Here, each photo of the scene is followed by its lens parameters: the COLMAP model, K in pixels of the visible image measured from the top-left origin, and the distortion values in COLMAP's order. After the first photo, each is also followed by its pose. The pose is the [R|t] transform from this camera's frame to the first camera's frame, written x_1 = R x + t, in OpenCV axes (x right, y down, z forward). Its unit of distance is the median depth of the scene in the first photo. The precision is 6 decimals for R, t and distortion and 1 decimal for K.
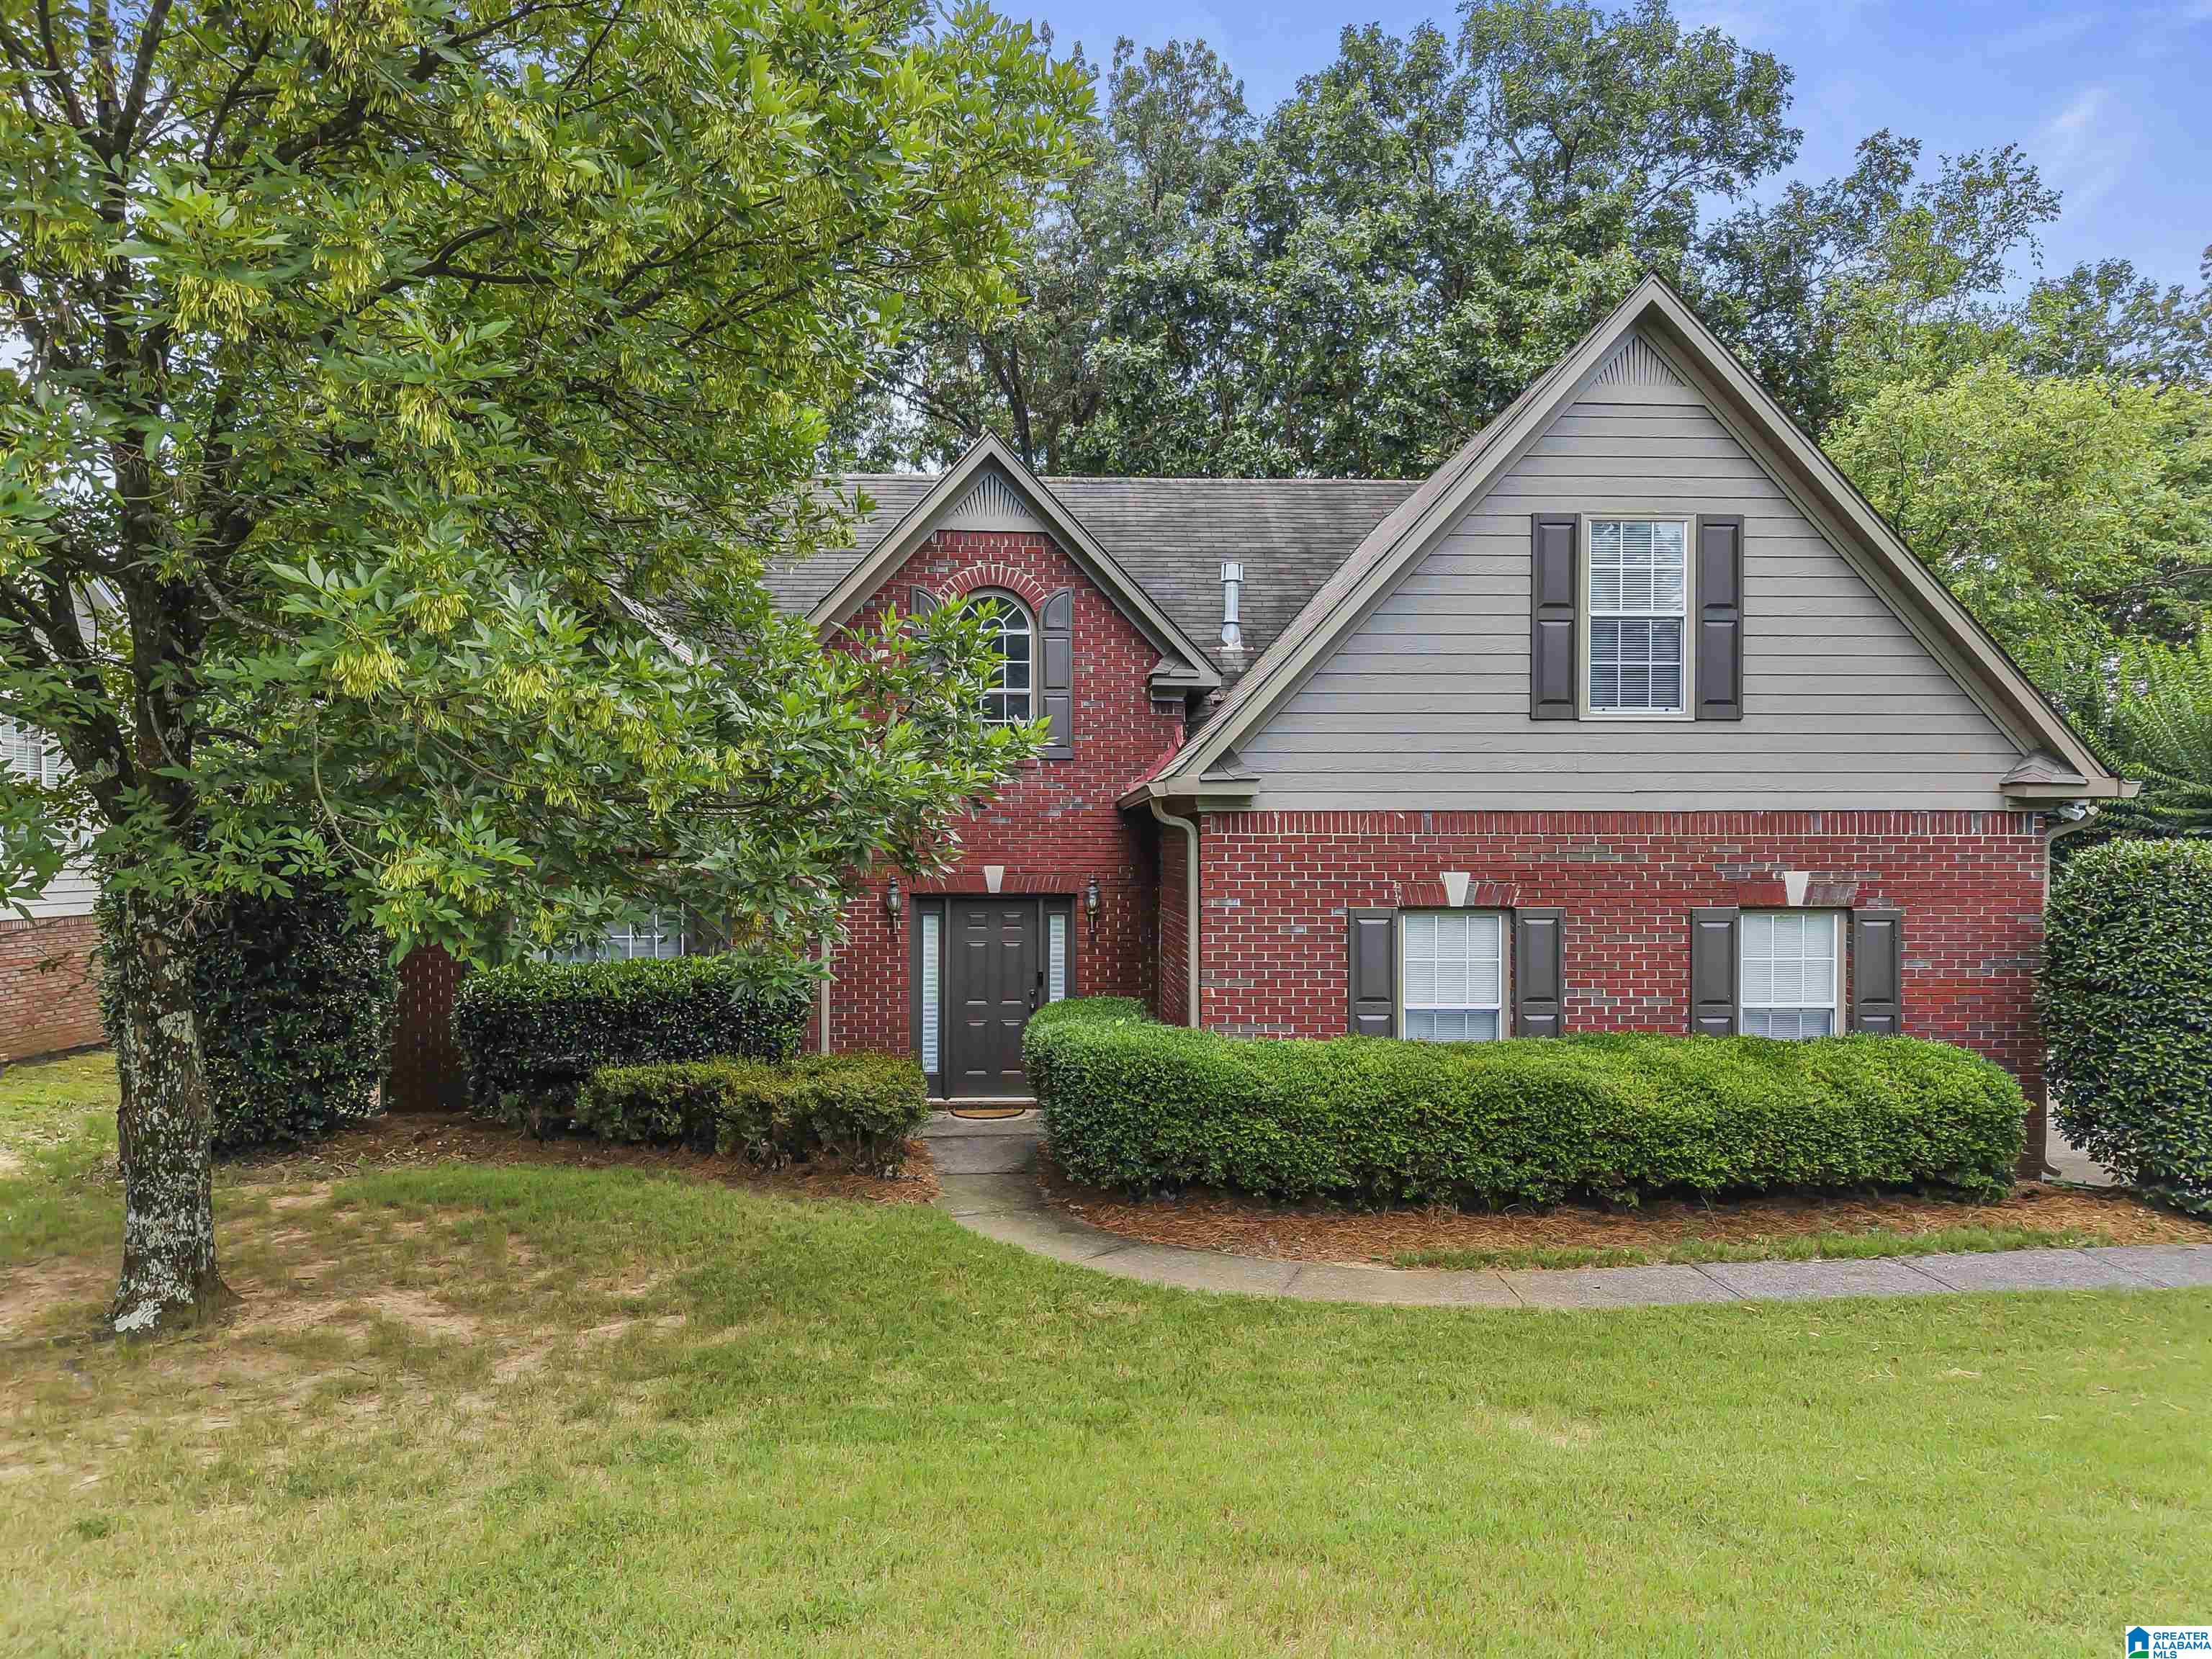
lens RADIAL K [[1574.1, 0, 1106.6], [0, 1574.1, 837.0], [0, 0, 1]] dist [0.001604, -0.007815]
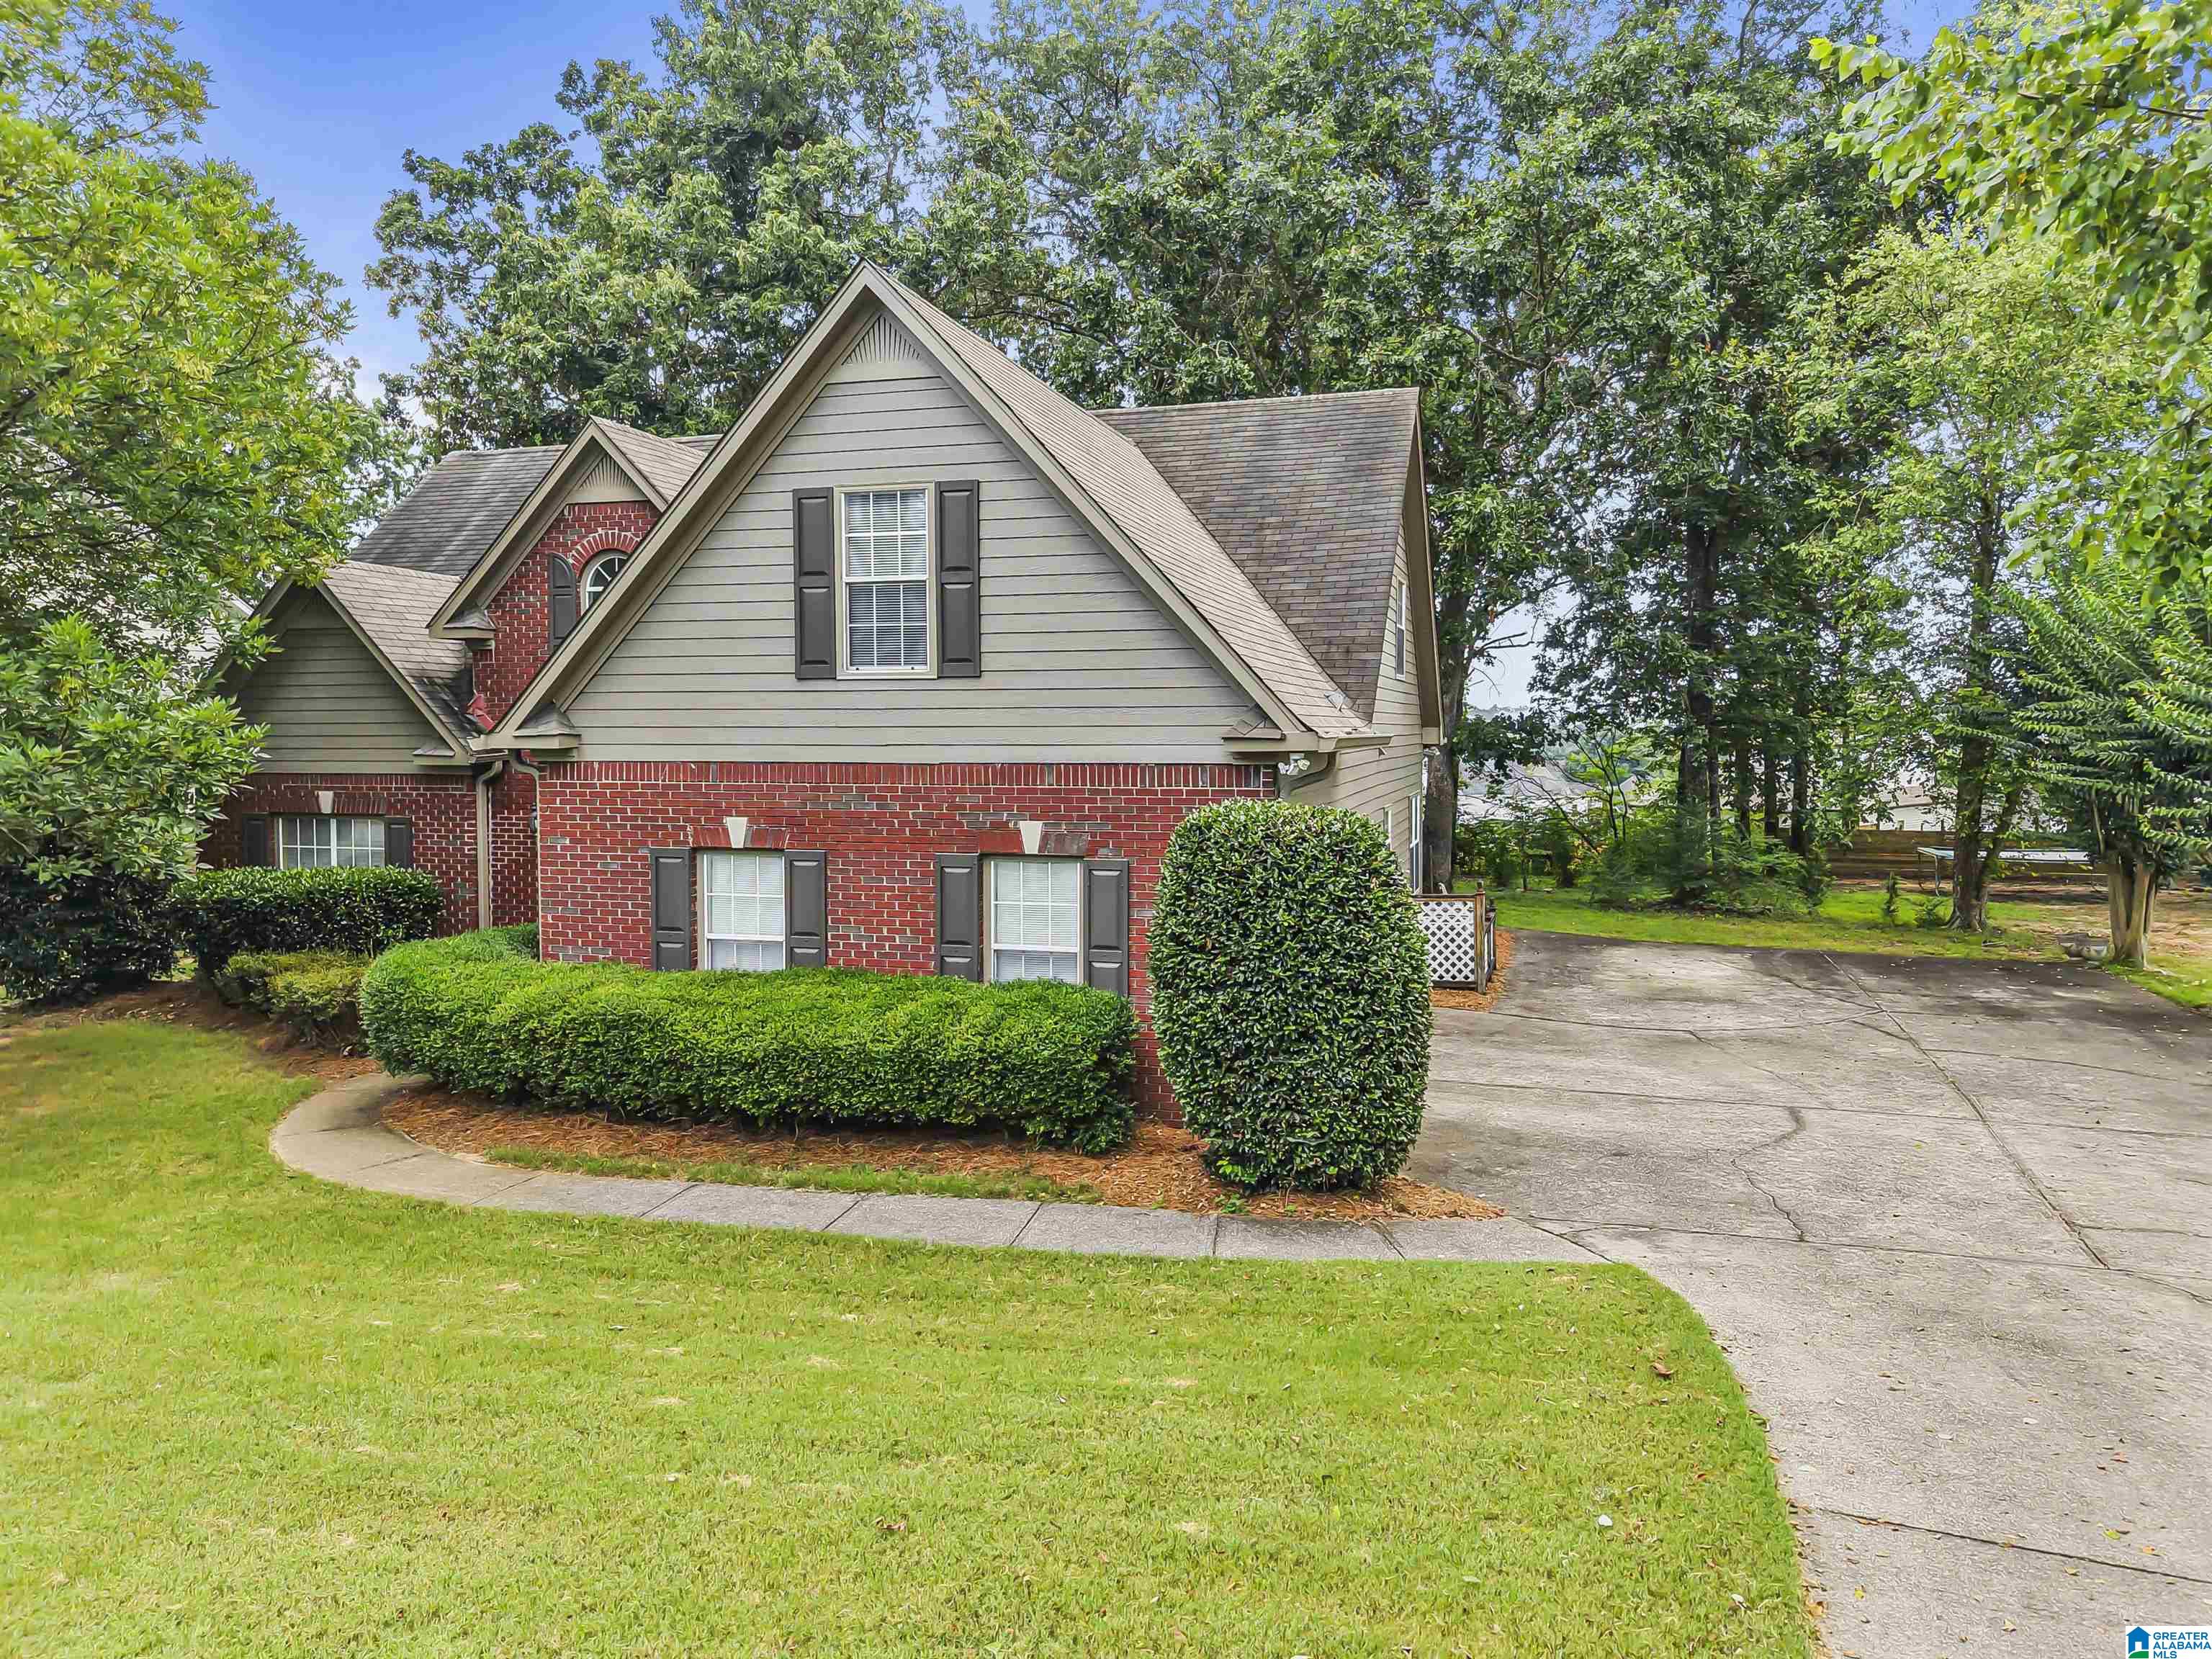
lens RADIAL K [[1574.1, 0, 1110.5], [0, 1574.1, 820.6], [0, 0, 1]] dist [0.001604, -0.007815]
pose [[0.955432, 0.014939, -0.294832, 0.799673], [-0.007404, 0.999617, 0.026655, -0.006771], [0.295118, -0.023284, 0.955177, 0.018701]]
